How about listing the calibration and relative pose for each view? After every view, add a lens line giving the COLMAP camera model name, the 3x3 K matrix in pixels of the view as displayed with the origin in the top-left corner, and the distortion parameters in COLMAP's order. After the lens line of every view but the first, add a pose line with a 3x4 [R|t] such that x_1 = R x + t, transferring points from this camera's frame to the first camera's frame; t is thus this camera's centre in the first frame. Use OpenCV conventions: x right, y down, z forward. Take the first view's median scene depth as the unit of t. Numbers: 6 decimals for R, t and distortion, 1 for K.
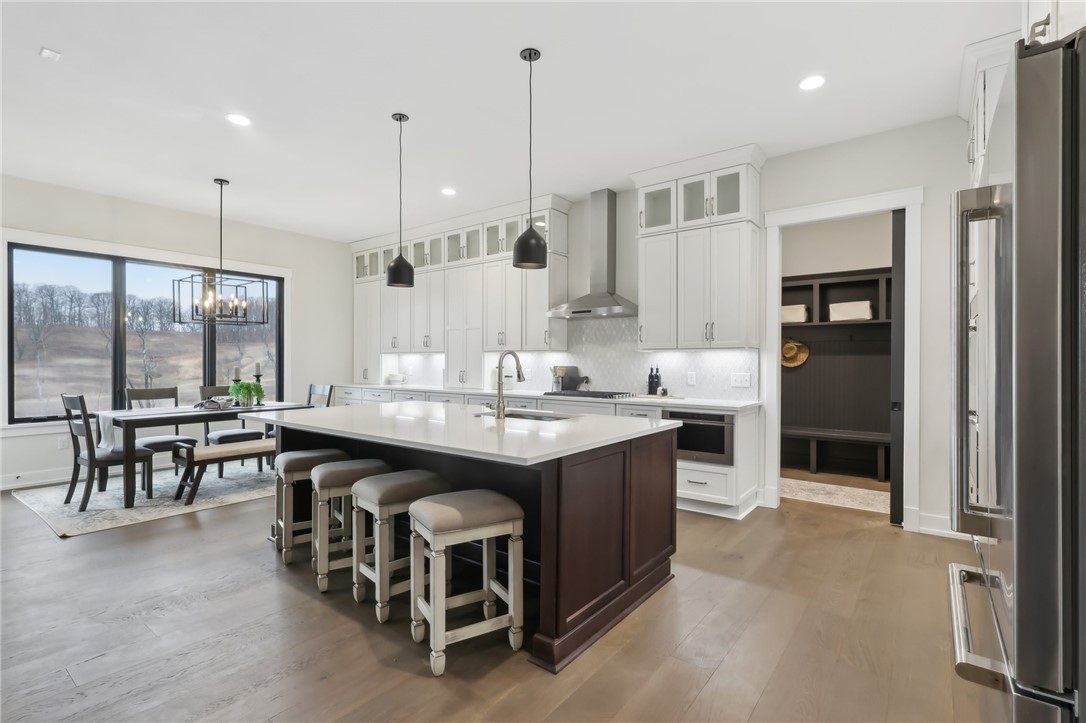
lens RADIAL K [[513.0, 0, 545.3], [0, 513.0, 365.2], [0, 0, 1]] dist [0.014176, -0.000461]
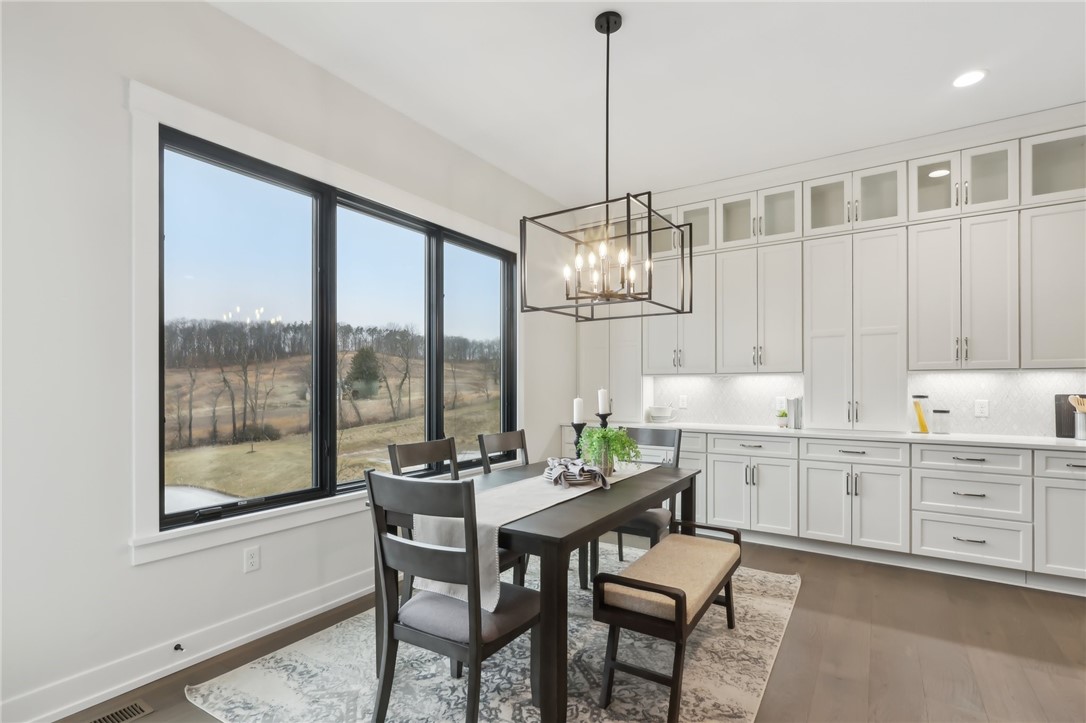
lens RADIAL K [[513.0, 0, 574.5], [0, 513.0, 384.5], [0, 0, 1]] dist [0.014176, -0.000461]
pose [[0.996015, -0.001441, 0.089174, -0.389912], [0.002625, 0.999910, -0.013166, -0.001845], [-0.089147, 0.013348, 0.995929, 0.285686]]
